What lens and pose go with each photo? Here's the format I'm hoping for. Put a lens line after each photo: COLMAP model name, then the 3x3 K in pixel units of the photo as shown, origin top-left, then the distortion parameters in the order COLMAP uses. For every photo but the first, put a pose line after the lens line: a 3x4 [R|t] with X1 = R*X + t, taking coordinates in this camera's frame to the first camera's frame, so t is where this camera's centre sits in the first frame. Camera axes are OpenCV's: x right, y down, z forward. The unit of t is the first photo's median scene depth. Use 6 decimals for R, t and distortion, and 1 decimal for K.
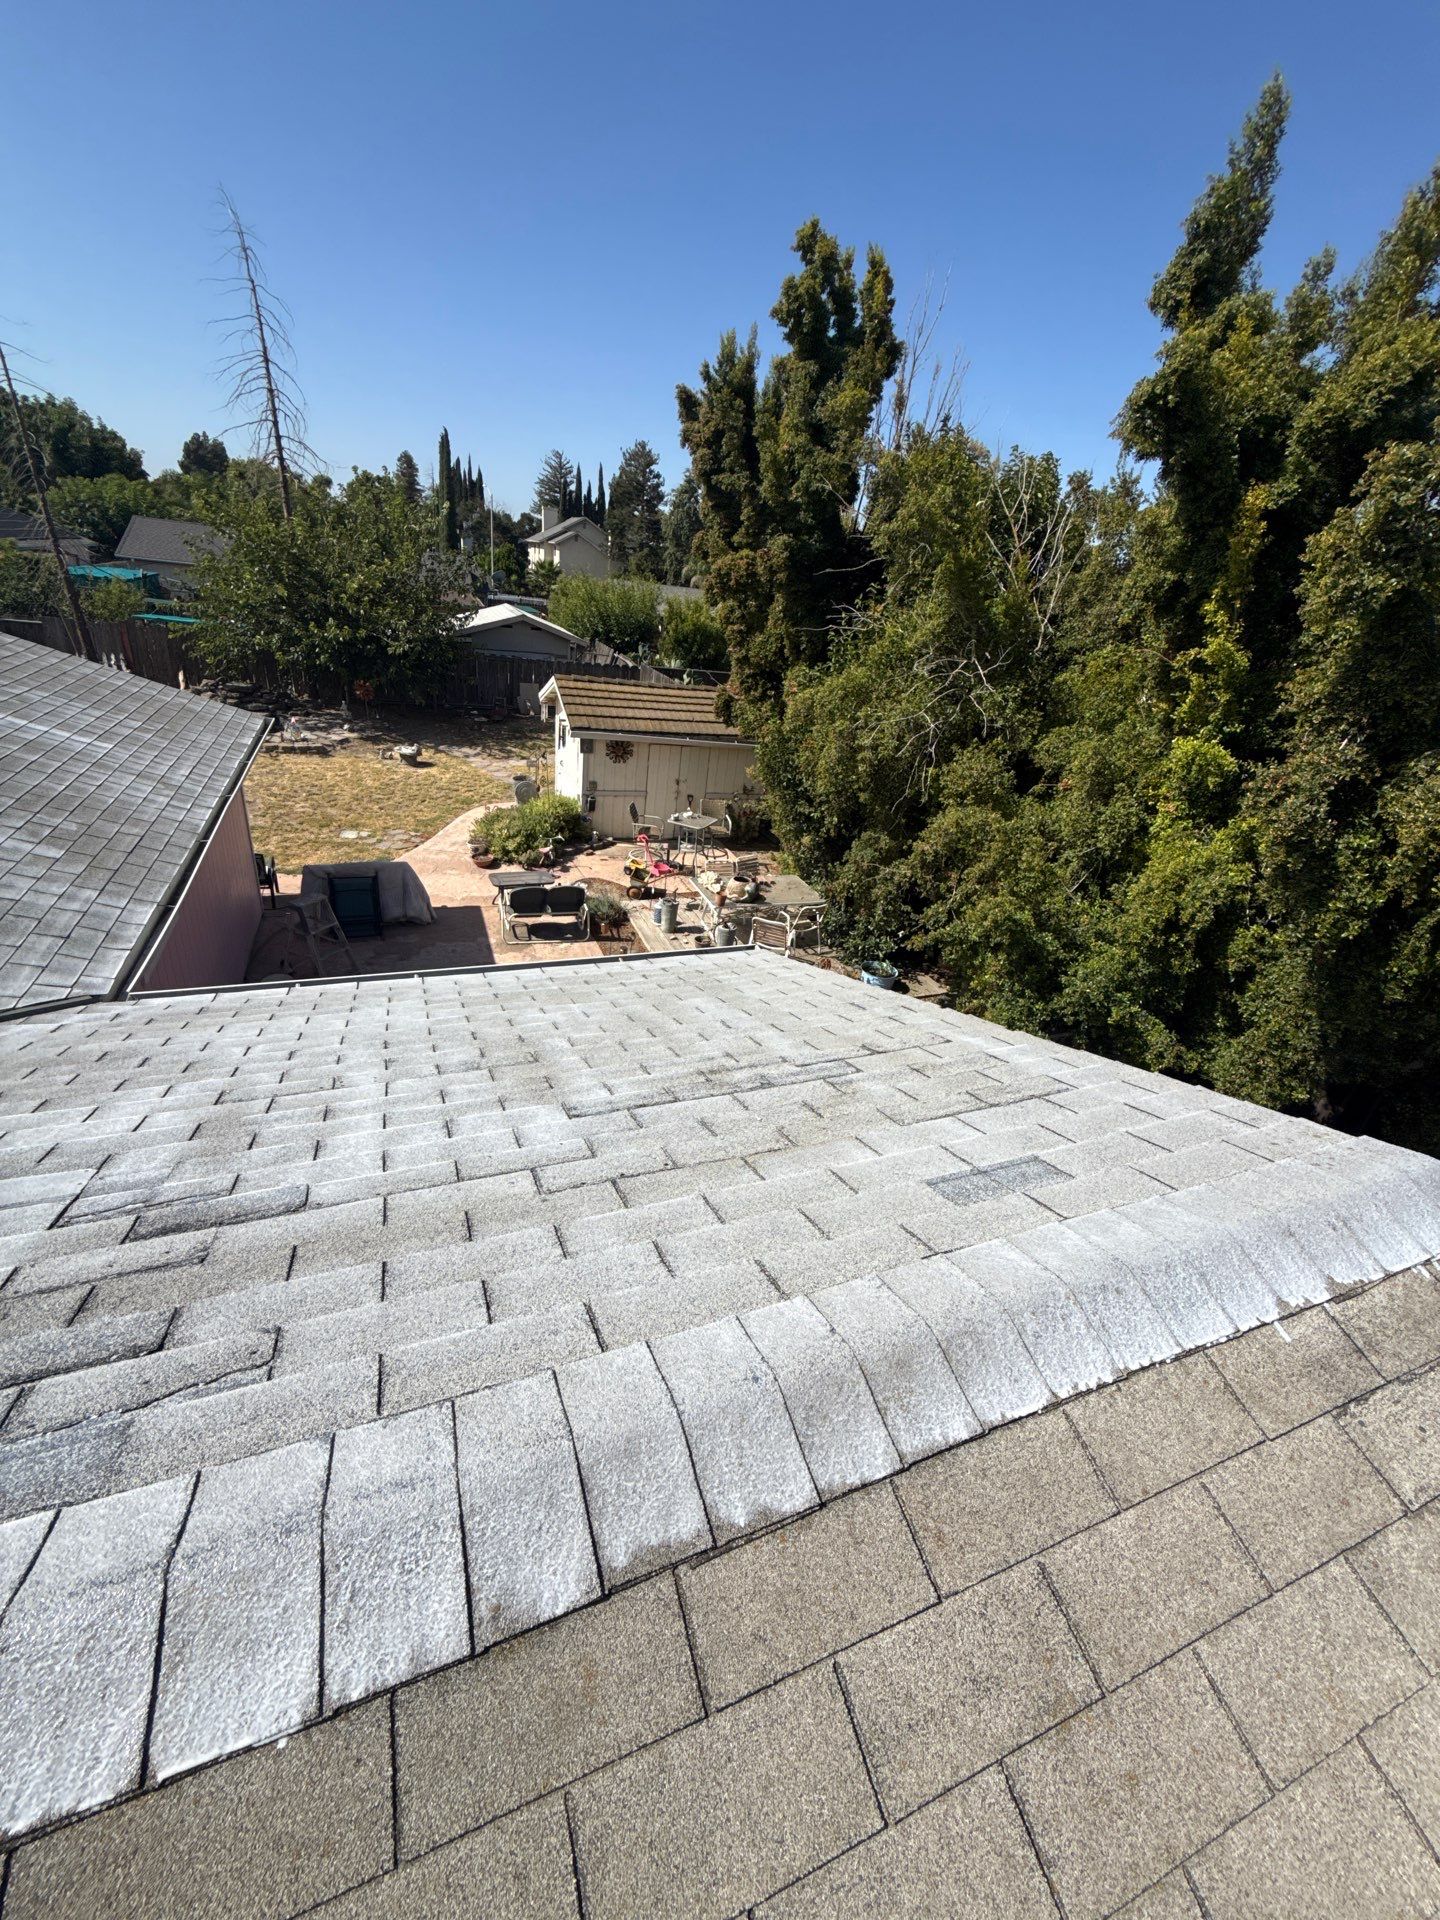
lens RADIAL K [[761.4, 0, 720.9], [0, 761.4, 949.9], [0, 0, 1]] dist [-0.000666, -0.000451]
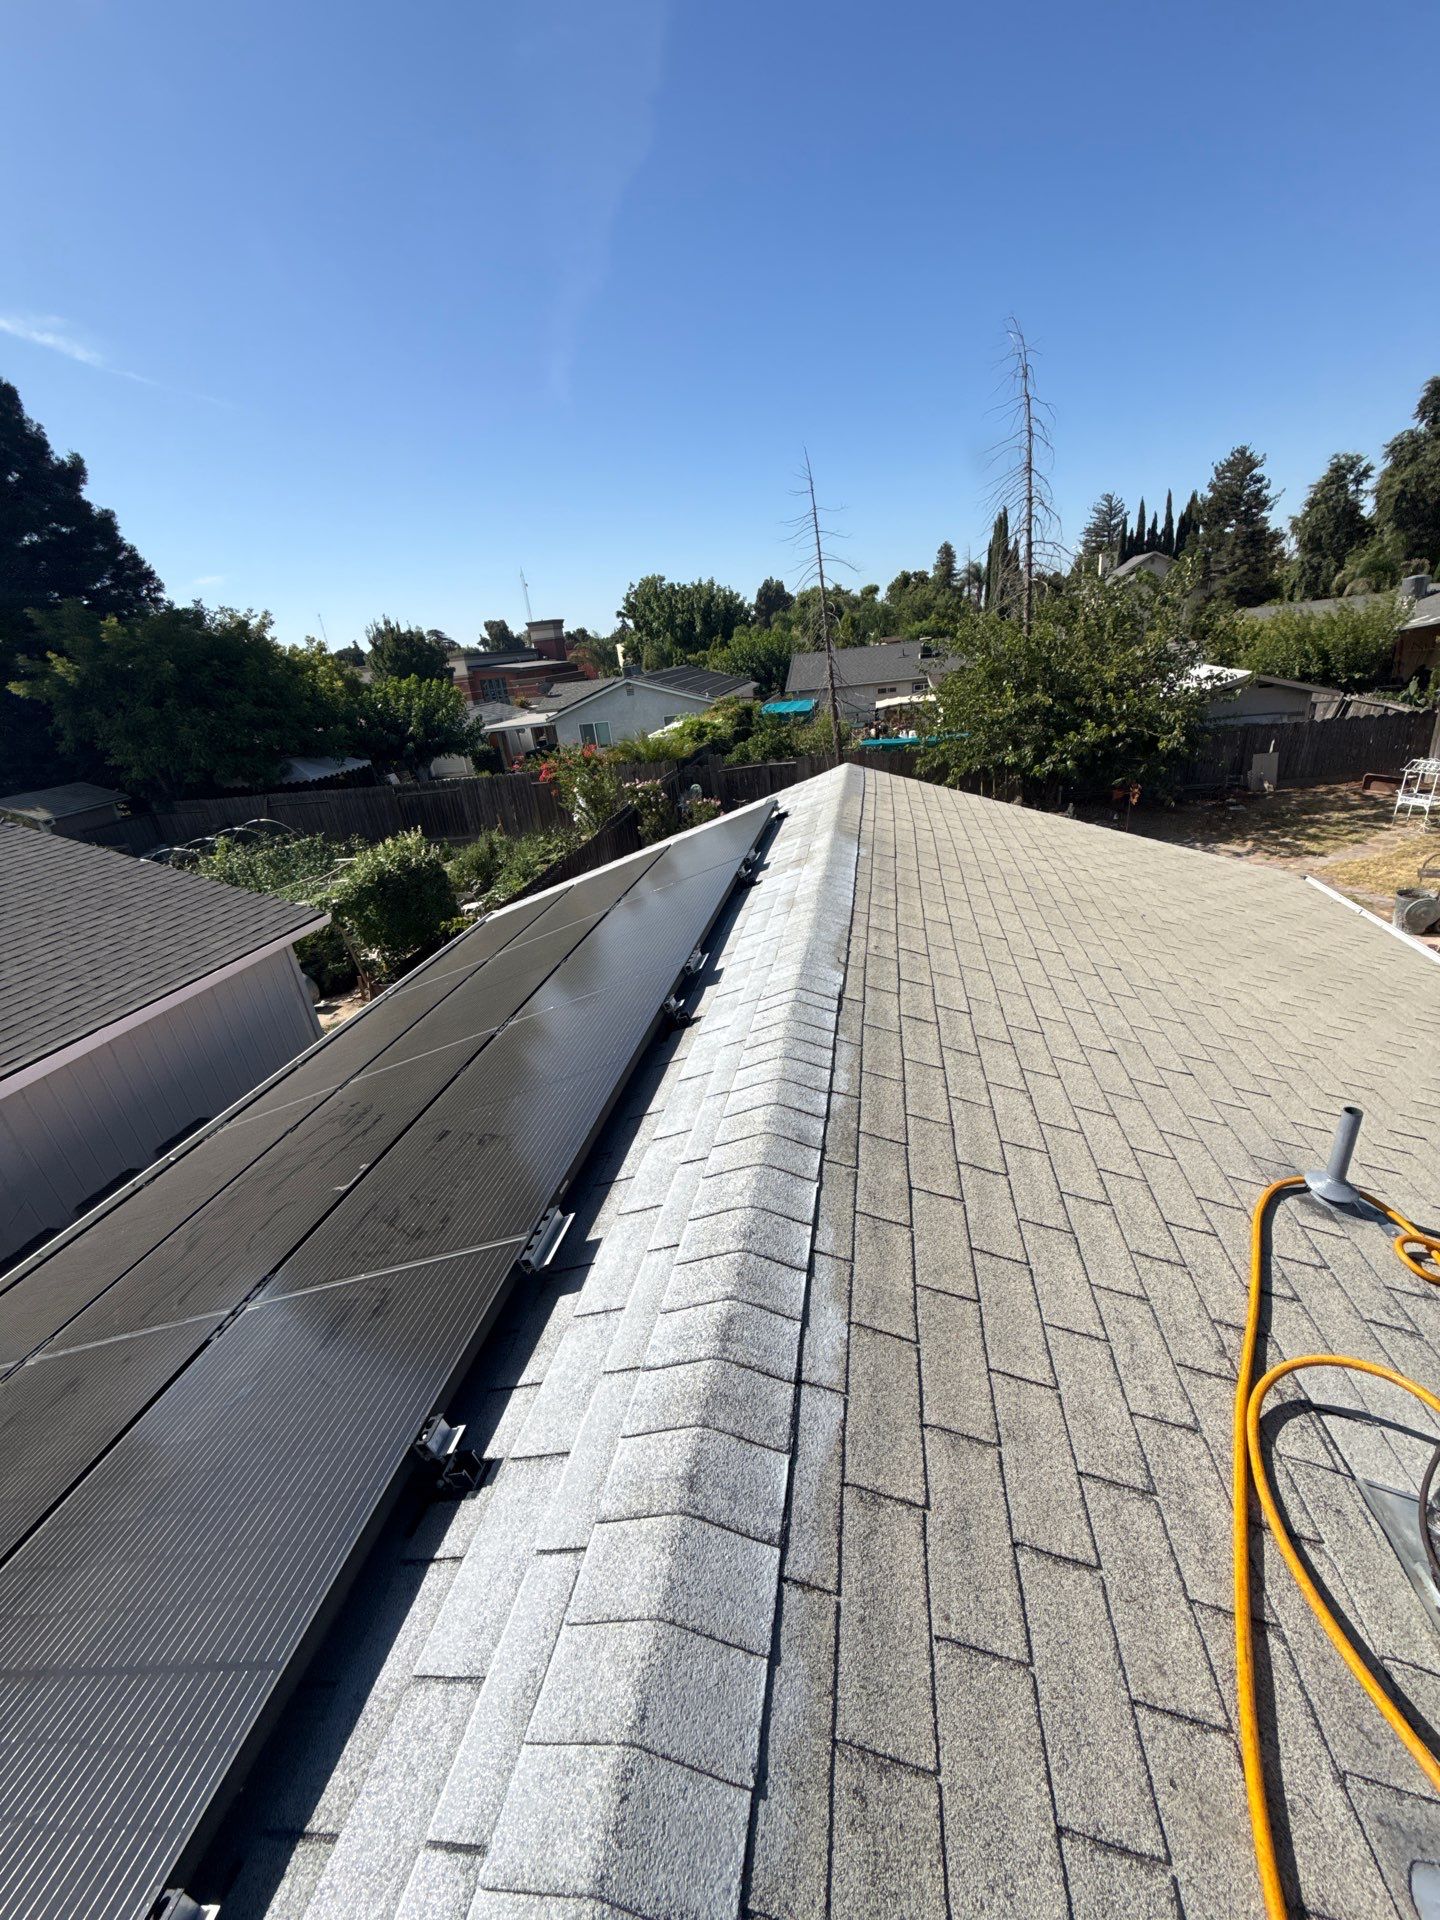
lens RADIAL K [[761.4, 0, 739.2], [0, 761.4, 961.9], [0, 0, 1]] dist [-0.000666, -0.000451]
pose [[0.818541, 0.018410, -0.574153, -0.334071], [-0.053223, 0.997618, -0.043890, -0.085030], [0.571977, 0.066483, 0.817571, 0.033498]]
